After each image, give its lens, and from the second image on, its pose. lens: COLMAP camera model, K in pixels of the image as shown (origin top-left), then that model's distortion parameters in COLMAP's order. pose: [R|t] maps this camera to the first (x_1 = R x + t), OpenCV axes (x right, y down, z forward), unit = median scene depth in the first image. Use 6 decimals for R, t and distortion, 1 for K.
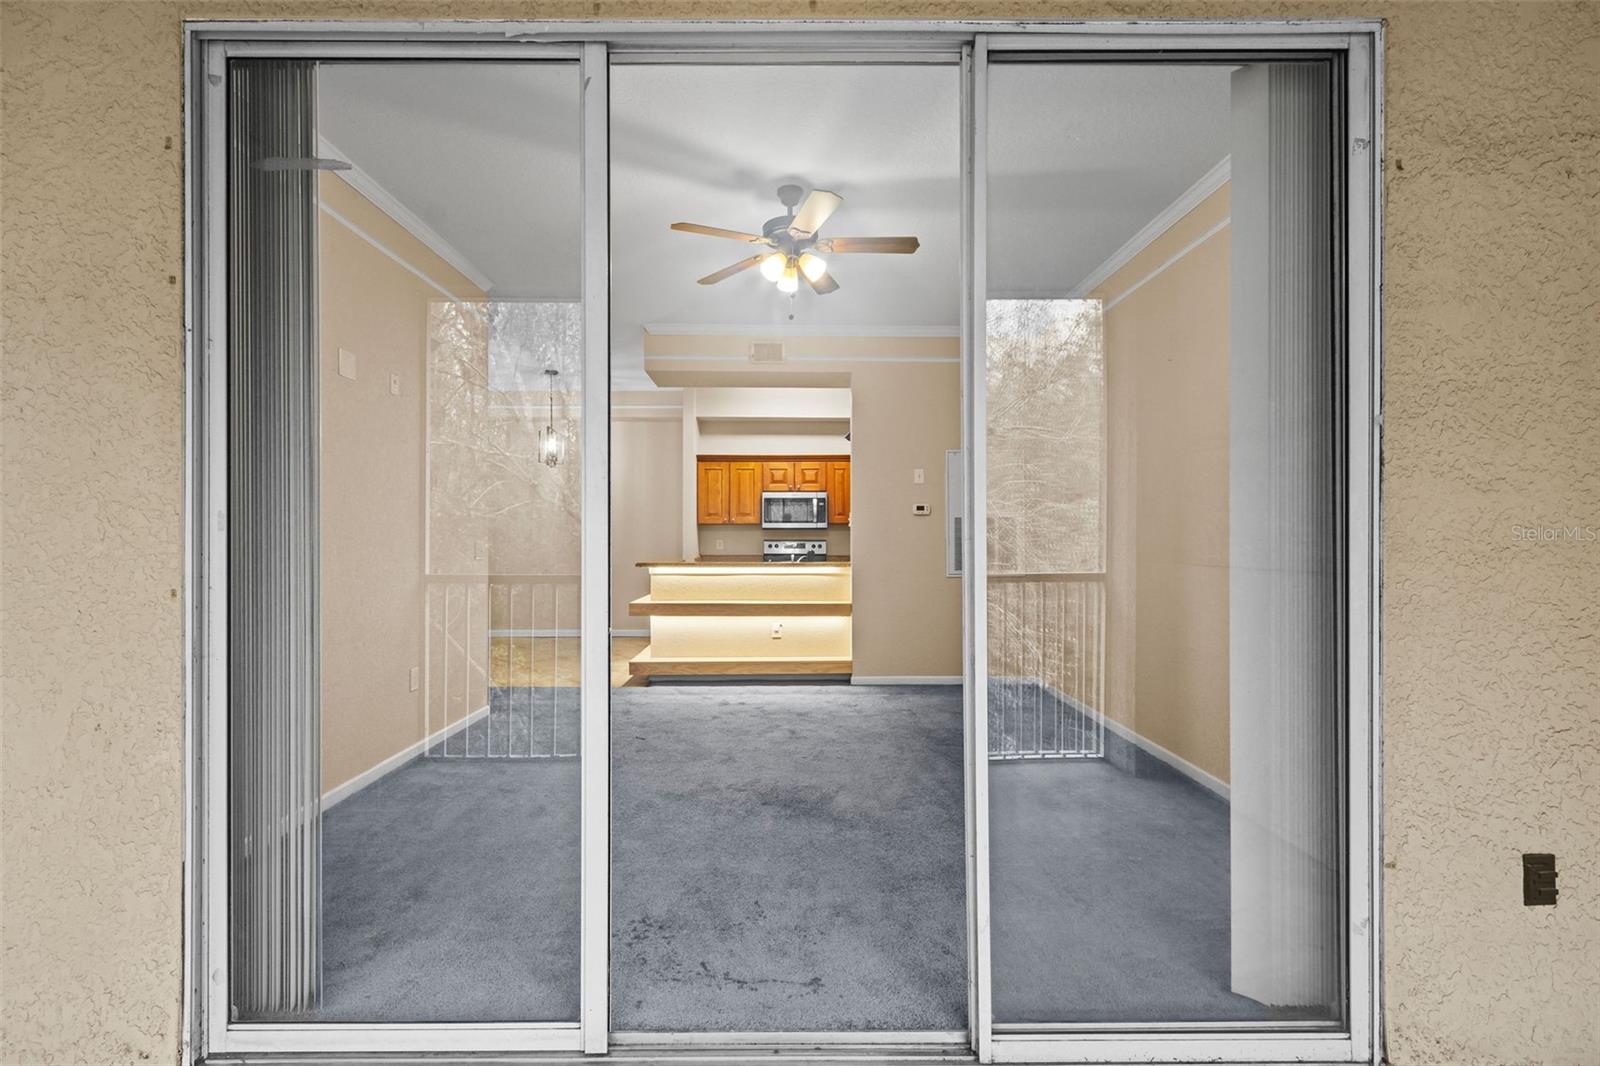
lens RADIAL K [[730.3, 0, 782.9], [0, 730.3, 525.3], [0, 0, 1]] dist [0.001612, -0.000214]
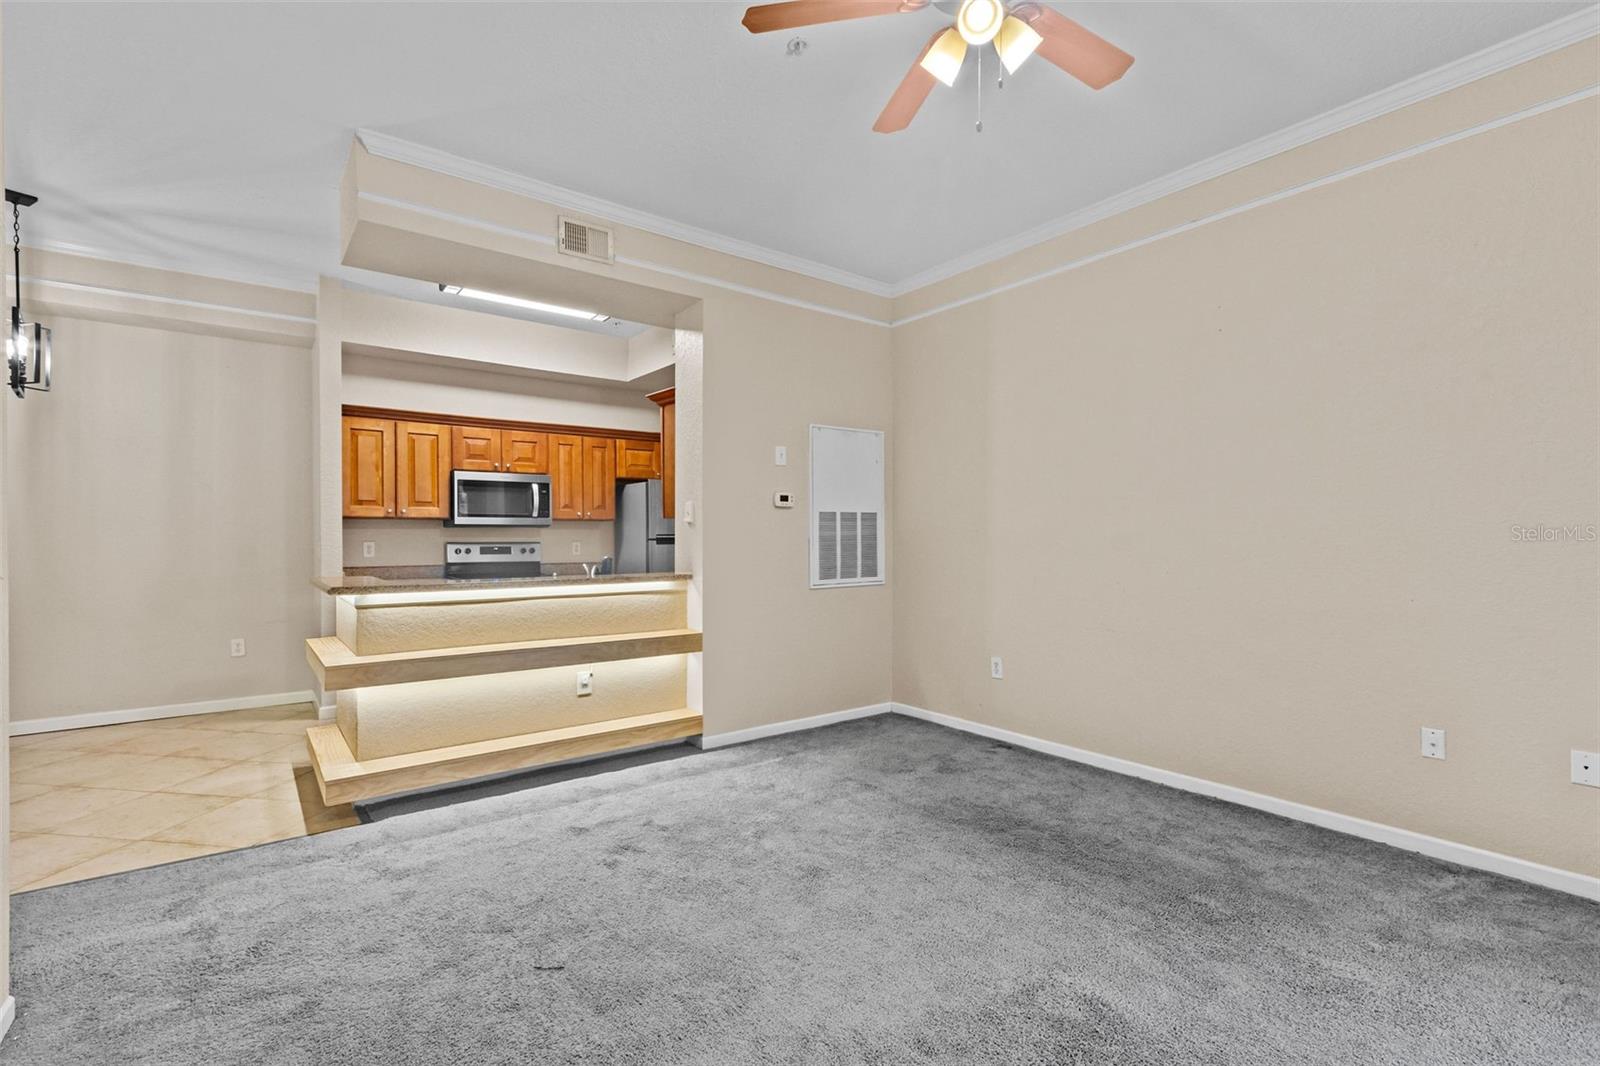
lens RADIAL K [[733.4, 0, 789.8], [0, 733.4, 539.7], [0, 0, 1]] dist [0.001482, -0.000234]
pose [[0.803122, -0.003011, 0.595807, -0.181287], [-0.007185, 0.999866, 0.014738, 0.005505], [-0.595771, -0.016117, 0.802992, 0.280178]]
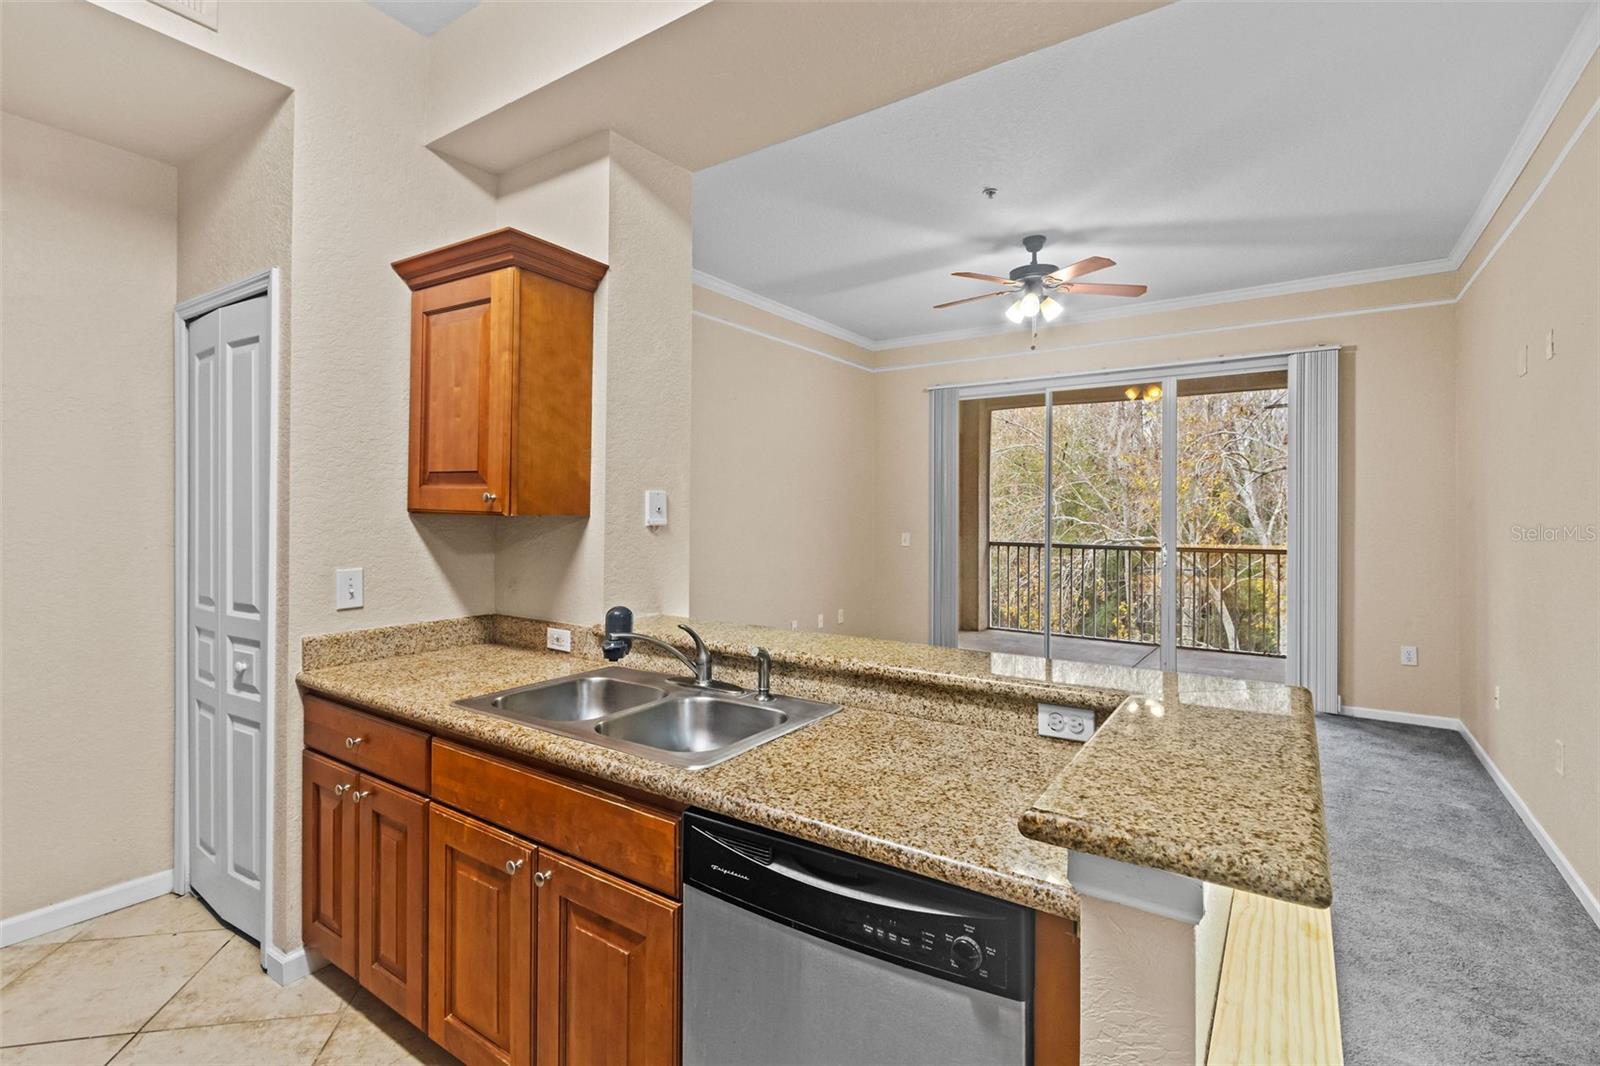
lens RADIAL K [[736.1, 0, 789.4], [0, 736.1, 514.0], [0, 0, 1]] dist [0.004730, -0.000441]
pose [[-0.819016, -0.001596, 0.573769, -0.145222], [-0.008712, 0.999915, -0.009653, -0.000592], [-0.573705, -0.012904, -0.818961, 0.951676]]
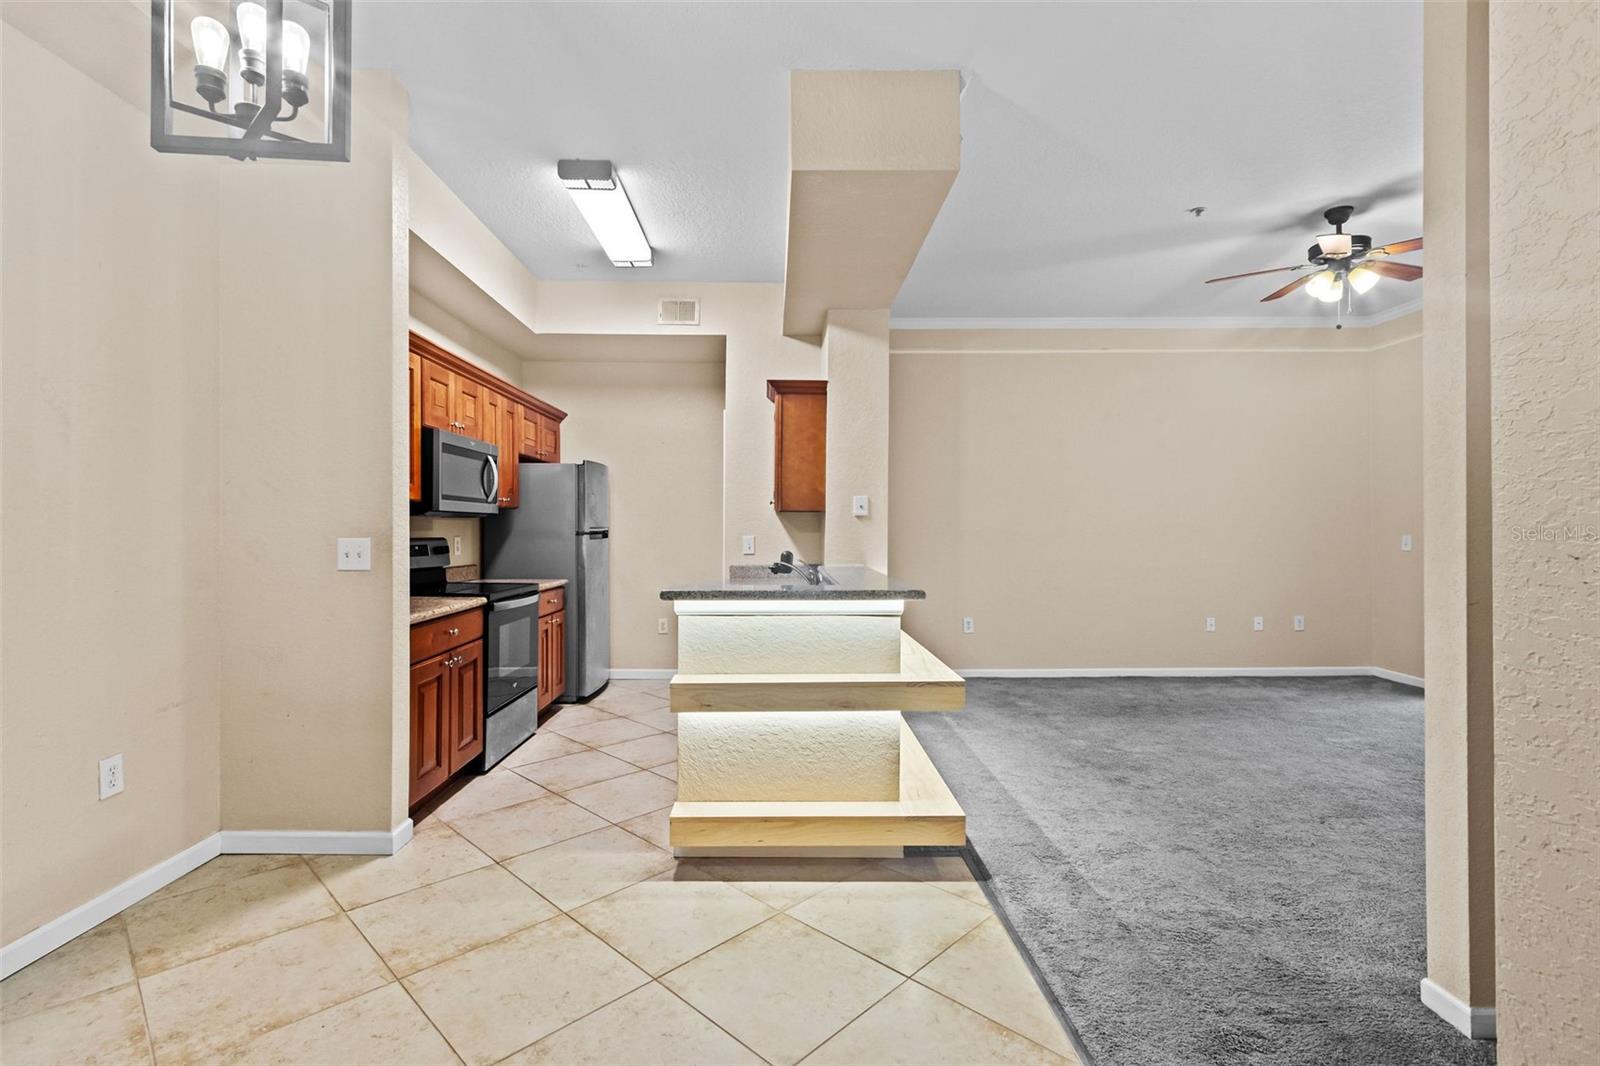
lens RADIAL K [[727.4, 0, 788.6], [0, 727.4, 531.9], [0, 0, 1]] dist [0.001022, 0.000228]
pose [[-0.007284, -0.001255, 0.999973, -0.459881], [-0.010577, 0.999943, 0.001178, 0.013514], [-0.999918, -0.010568, -0.007297, 0.794849]]
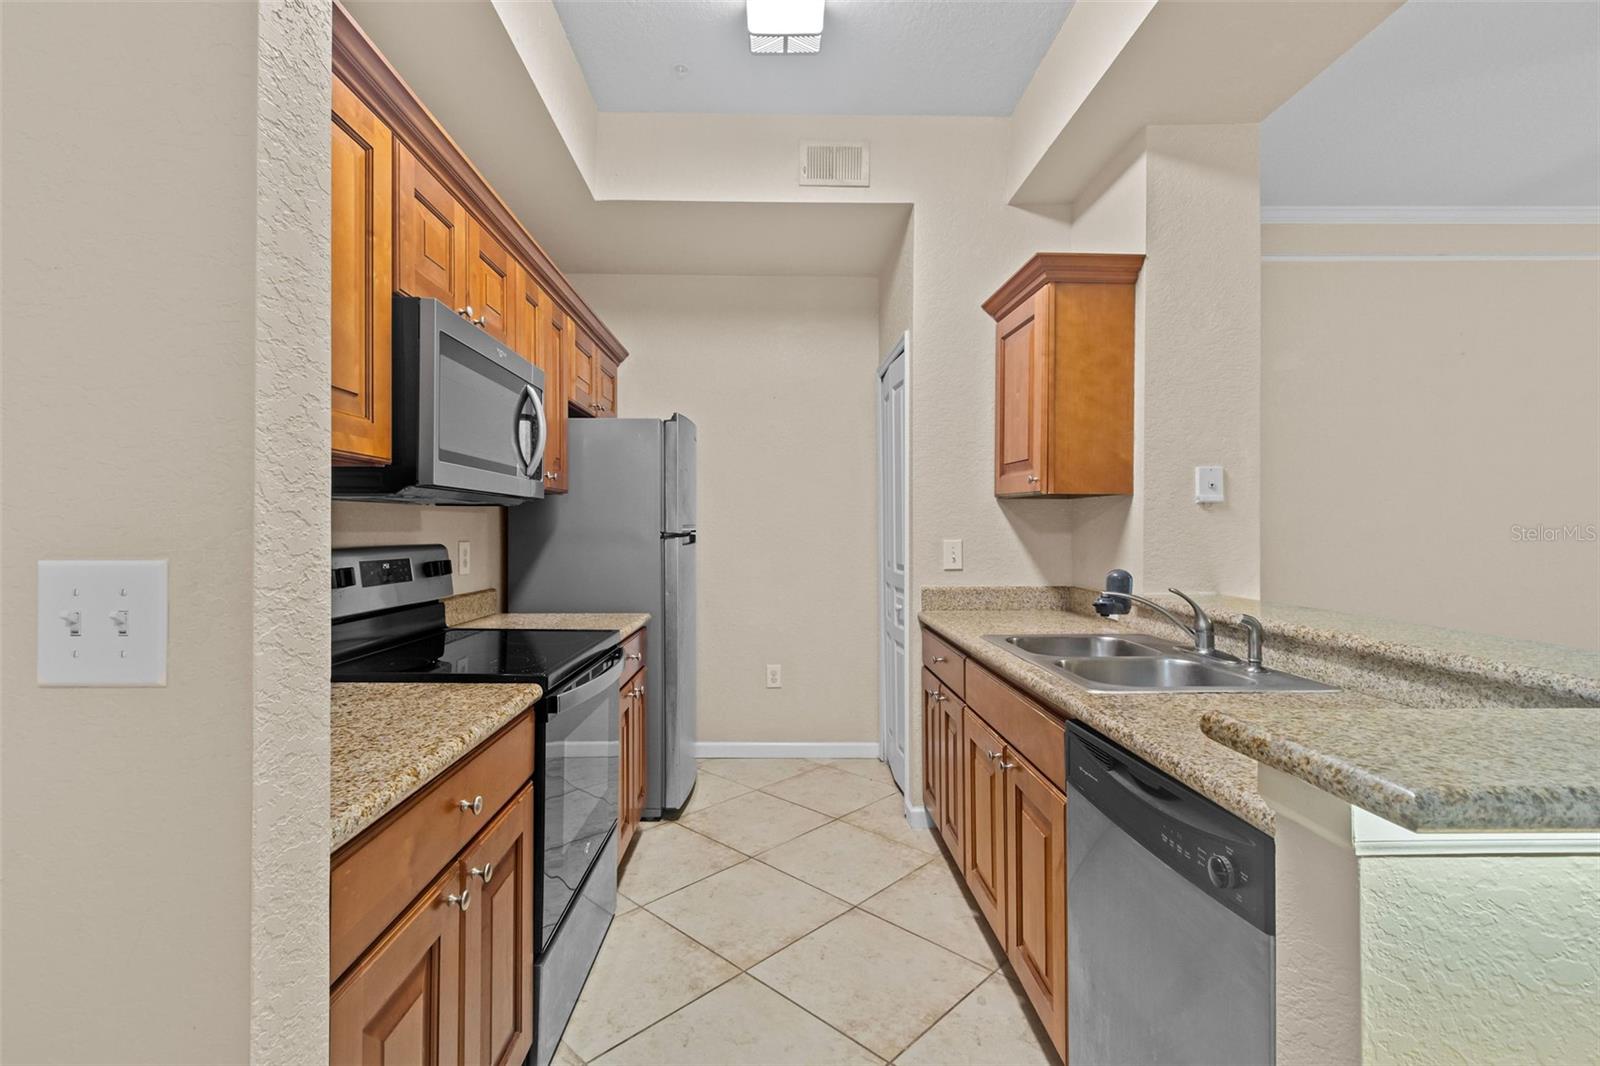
lens RADIAL K [[730.3, 0, 782.9], [0, 730.3, 525.3], [0, 0, 1]] dist [0.001612, -0.000214]
pose [[-0.006393, 0.008271, 0.999945, -0.217833], [-0.008401, 0.999930, -0.008325, 0.014641], [-0.999944, -0.008454, -0.006323, 0.908921]]
